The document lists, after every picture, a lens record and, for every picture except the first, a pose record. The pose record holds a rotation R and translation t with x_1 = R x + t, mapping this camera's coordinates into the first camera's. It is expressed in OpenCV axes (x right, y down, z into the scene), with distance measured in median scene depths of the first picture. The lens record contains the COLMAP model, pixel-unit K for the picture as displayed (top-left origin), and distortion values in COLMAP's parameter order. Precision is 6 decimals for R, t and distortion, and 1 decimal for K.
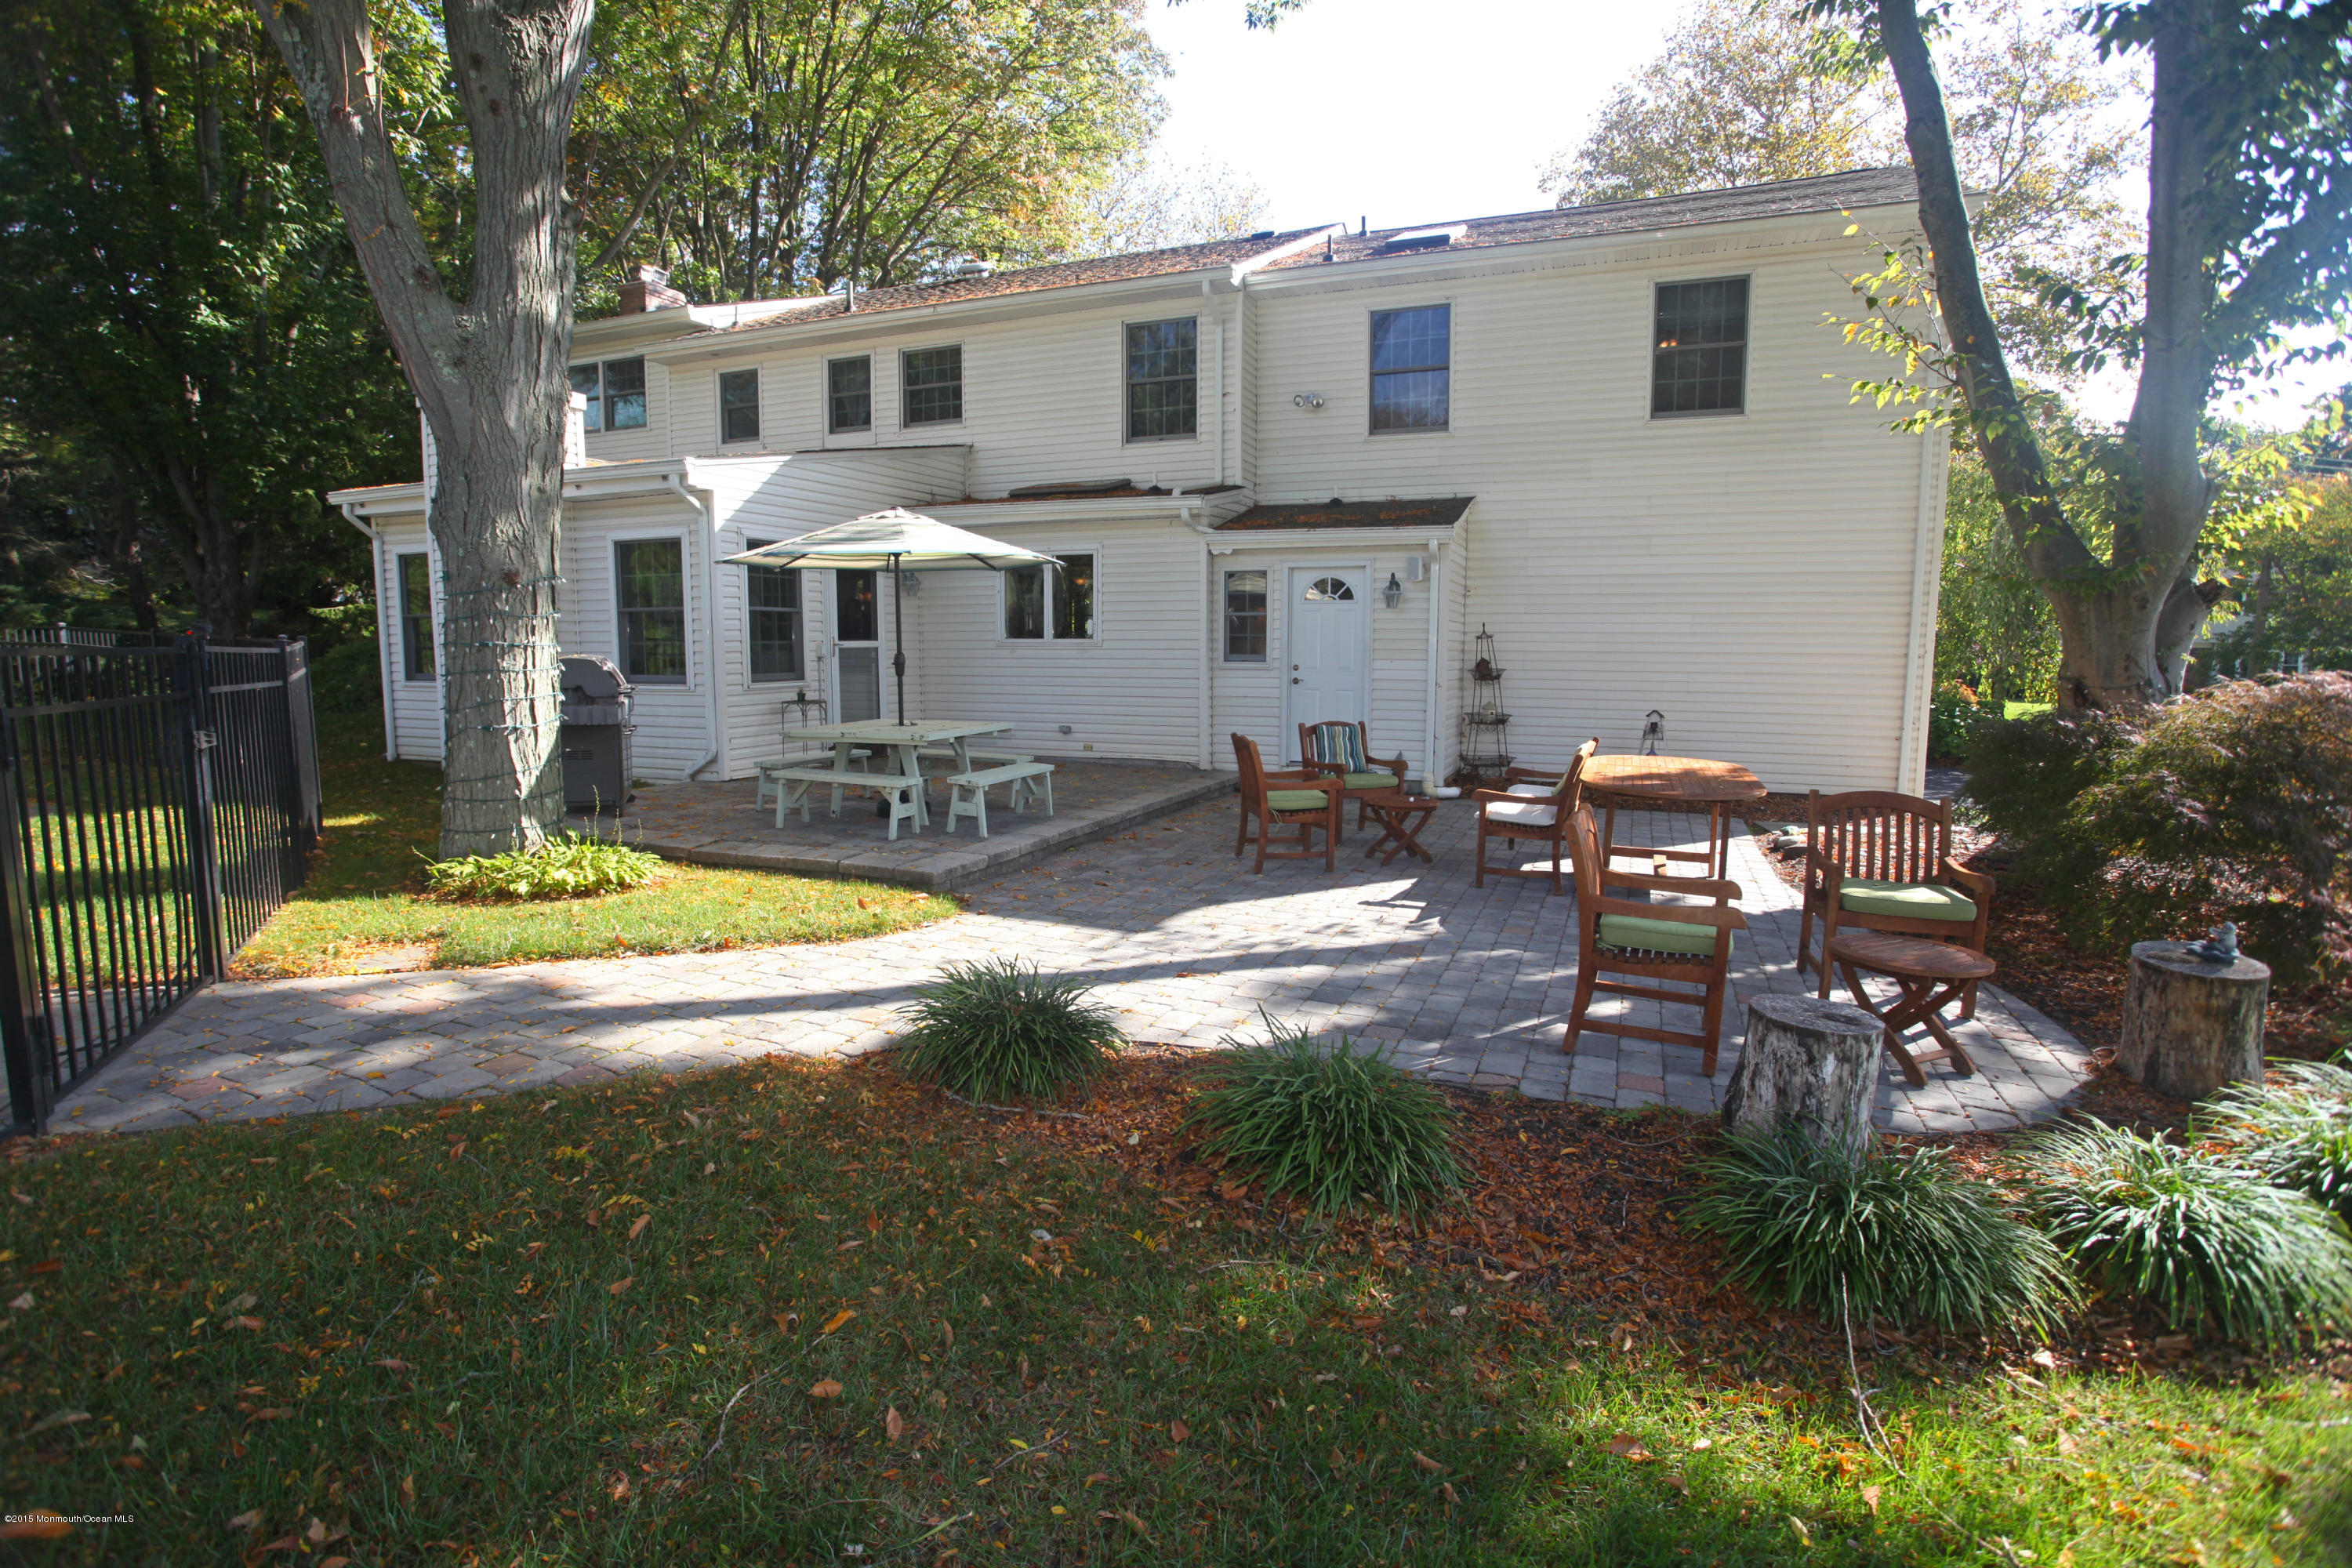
lens RADIAL K [[1135.8, 0, 1176.0], [0, 1135.8, 784.0], [0, 0, 1]] dist [0.000779, 0.000021]
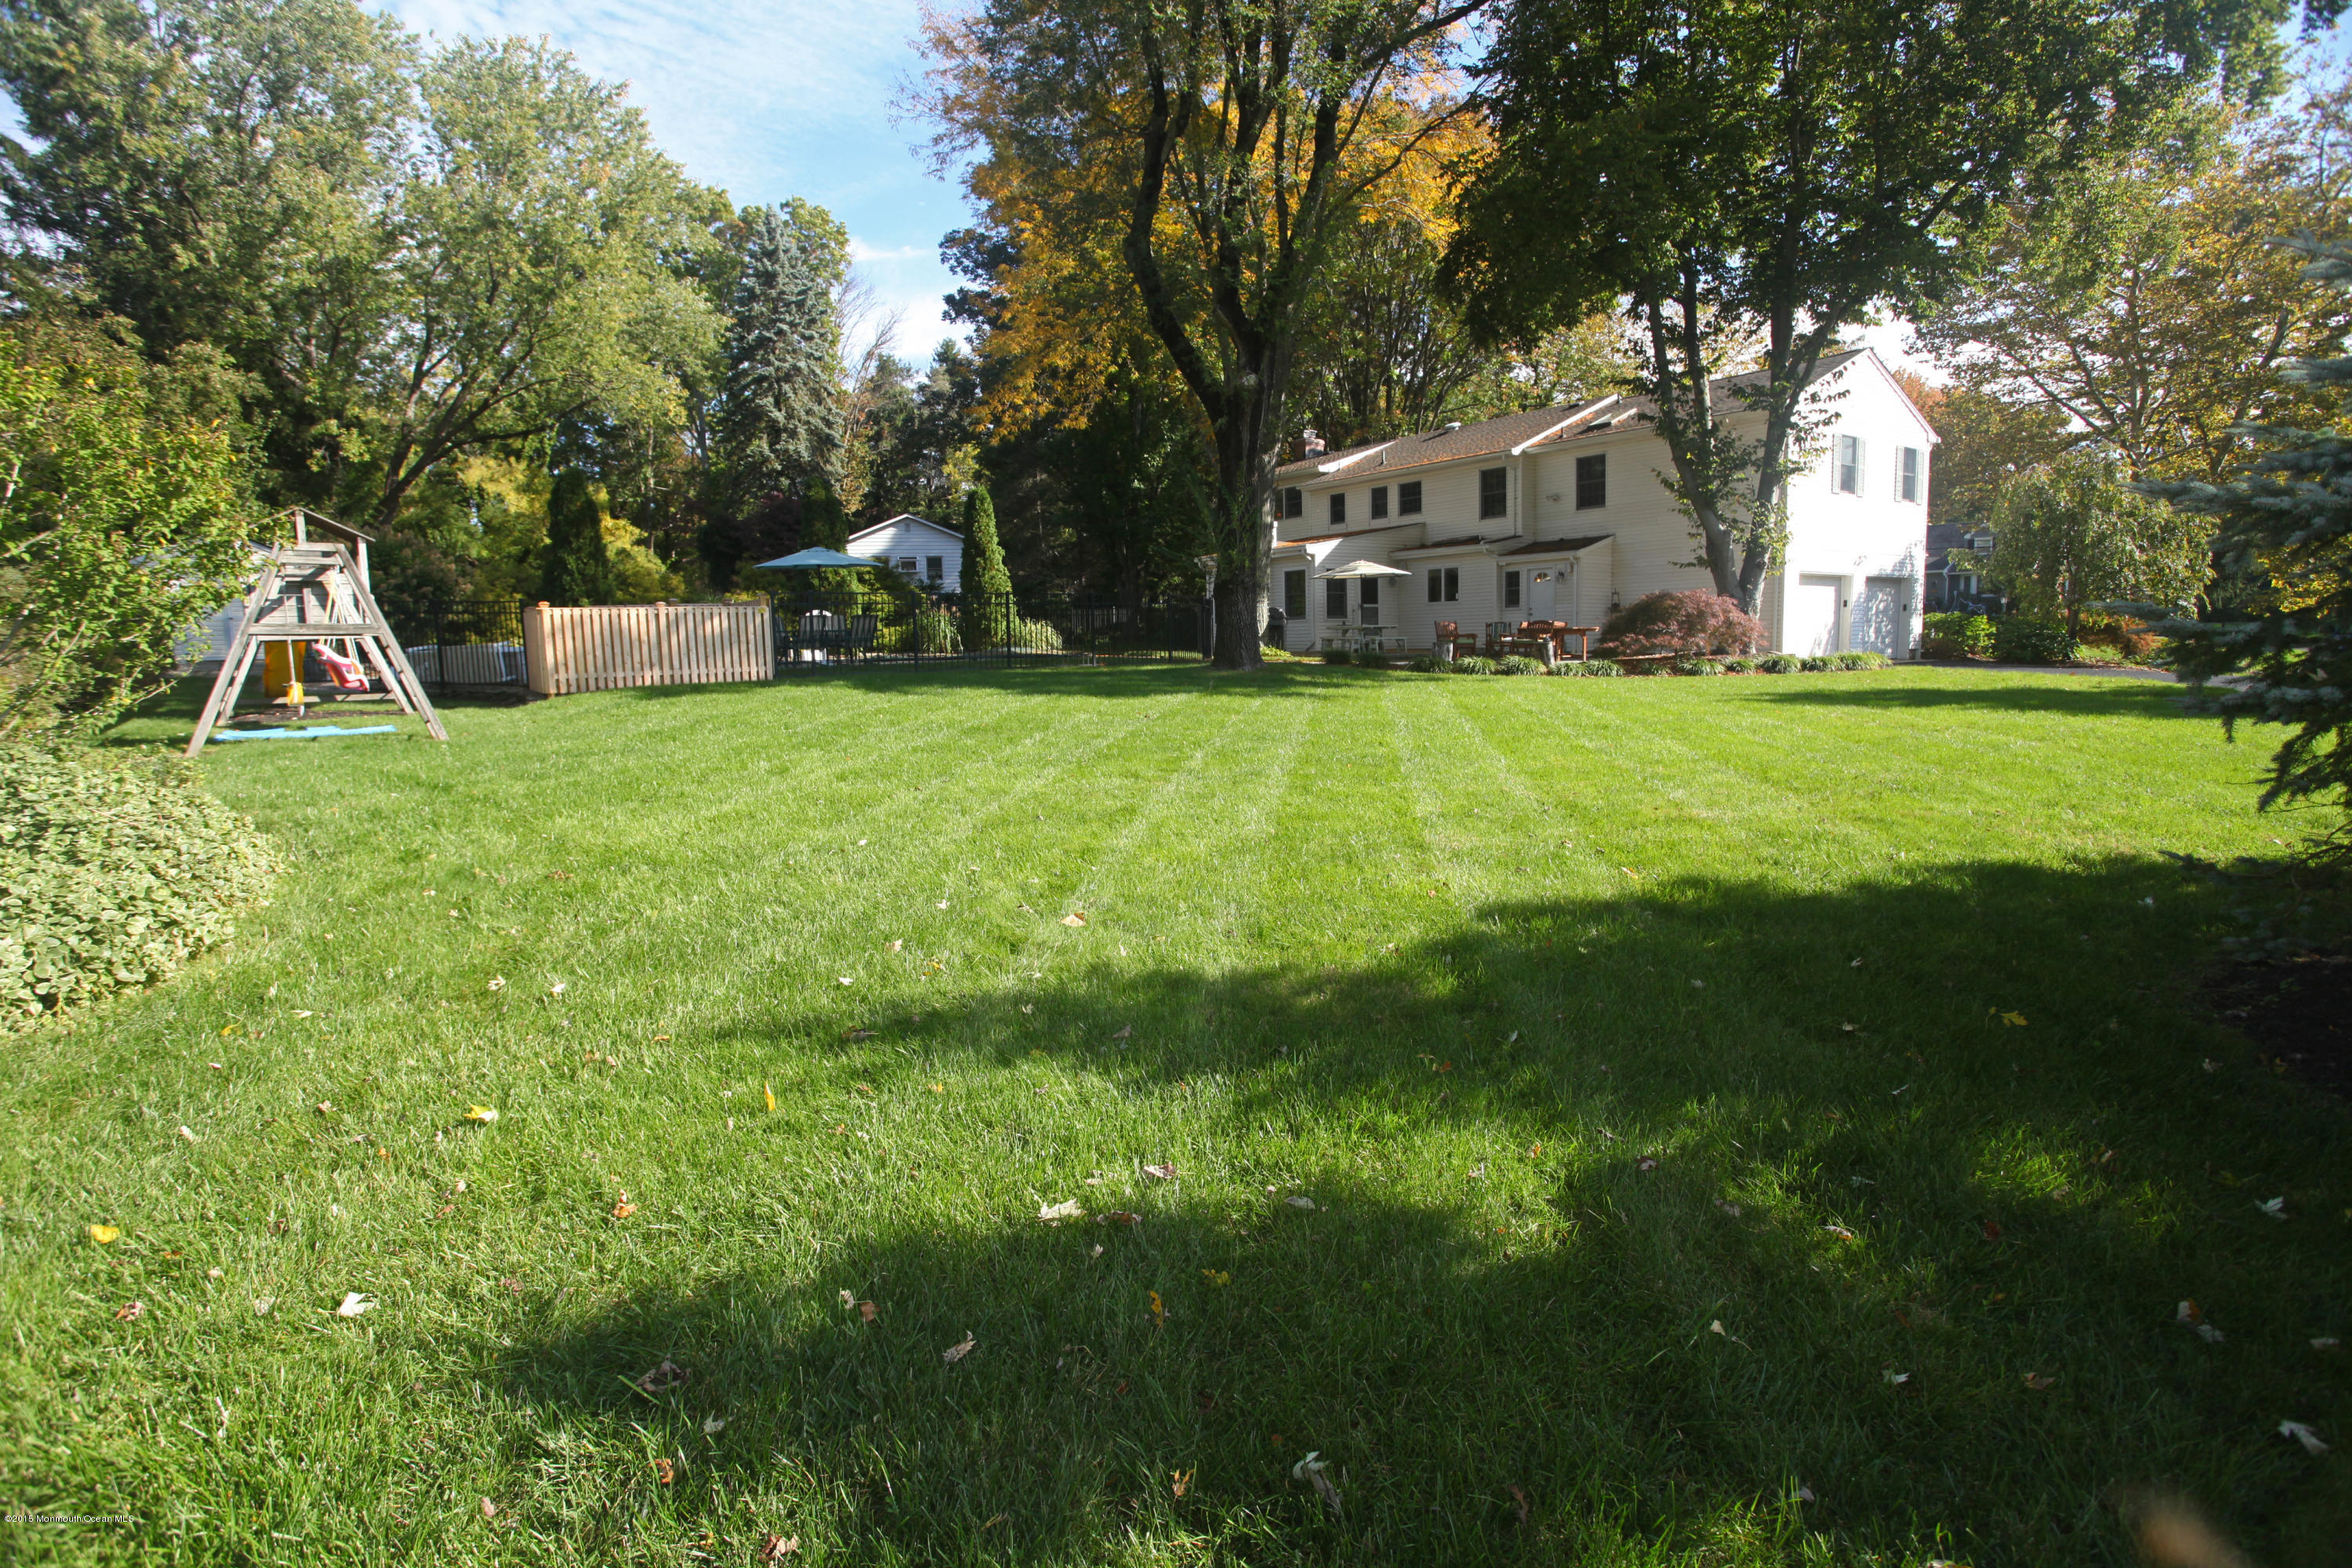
lens RADIAL K [[1135.8, 0, 1176.0], [0, 1135.8, 784.0], [0, 0, 1]] dist [0.000779, 0.000021]
pose [[0.851172, 0.046166, -0.522853, 0.734137], [-0.048848, 0.998769, 0.008667, 0.286665], [0.522610, 0.018163, 0.852379, -1.457862]]
